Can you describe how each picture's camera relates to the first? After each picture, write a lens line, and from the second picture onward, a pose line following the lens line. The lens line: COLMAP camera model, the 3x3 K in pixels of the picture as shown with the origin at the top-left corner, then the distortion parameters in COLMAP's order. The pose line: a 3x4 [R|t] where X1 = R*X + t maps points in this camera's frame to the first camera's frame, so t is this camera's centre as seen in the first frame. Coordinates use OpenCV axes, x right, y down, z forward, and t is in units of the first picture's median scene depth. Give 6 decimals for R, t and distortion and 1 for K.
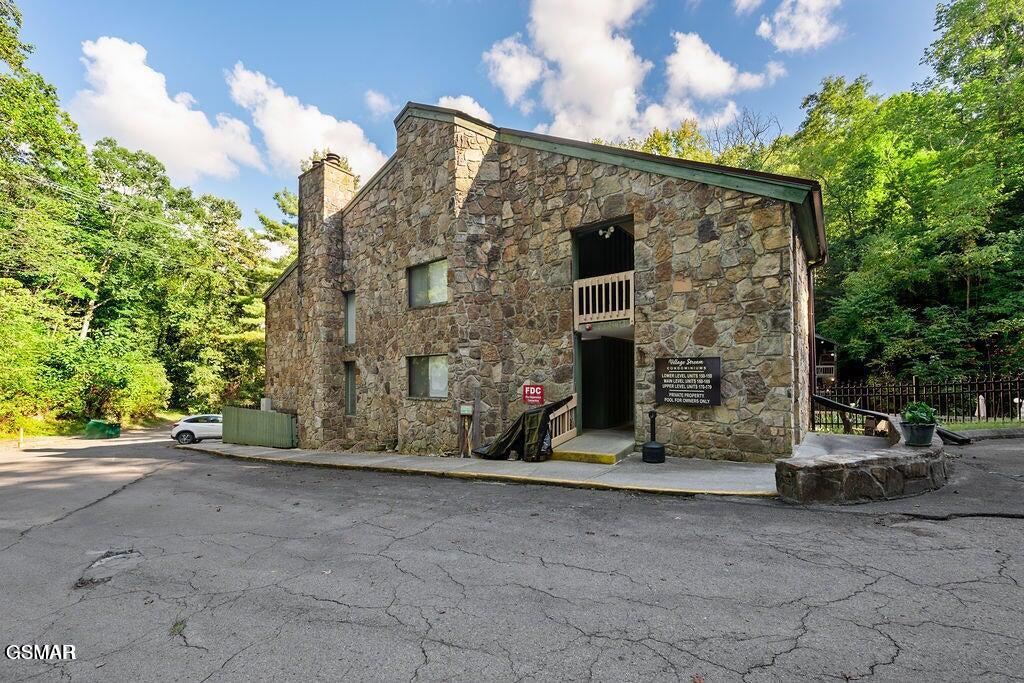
lens RADIAL K [[424.1, 0, 511.3], [0, 424.1, 374.9], [0, 0, 1]] dist [-0.000736, 0.000021]
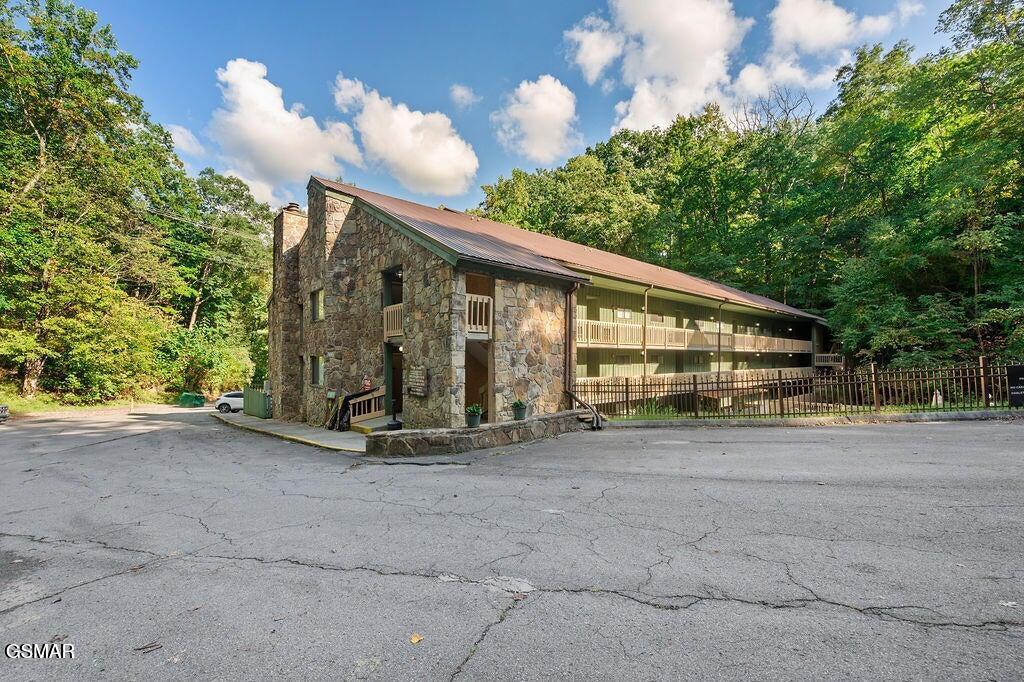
lens RADIAL K [[417.8, 0, 514.6], [0, 417.8, 358.5], [0, 0, 1]] dist [-0.002019, -0.000160]
pose [[0.984409, 0.008433, -0.175694, 0.257545], [-0.007005, 0.999937, 0.008749, -0.019760], [0.175757, -0.007382, 0.984406, -0.096811]]
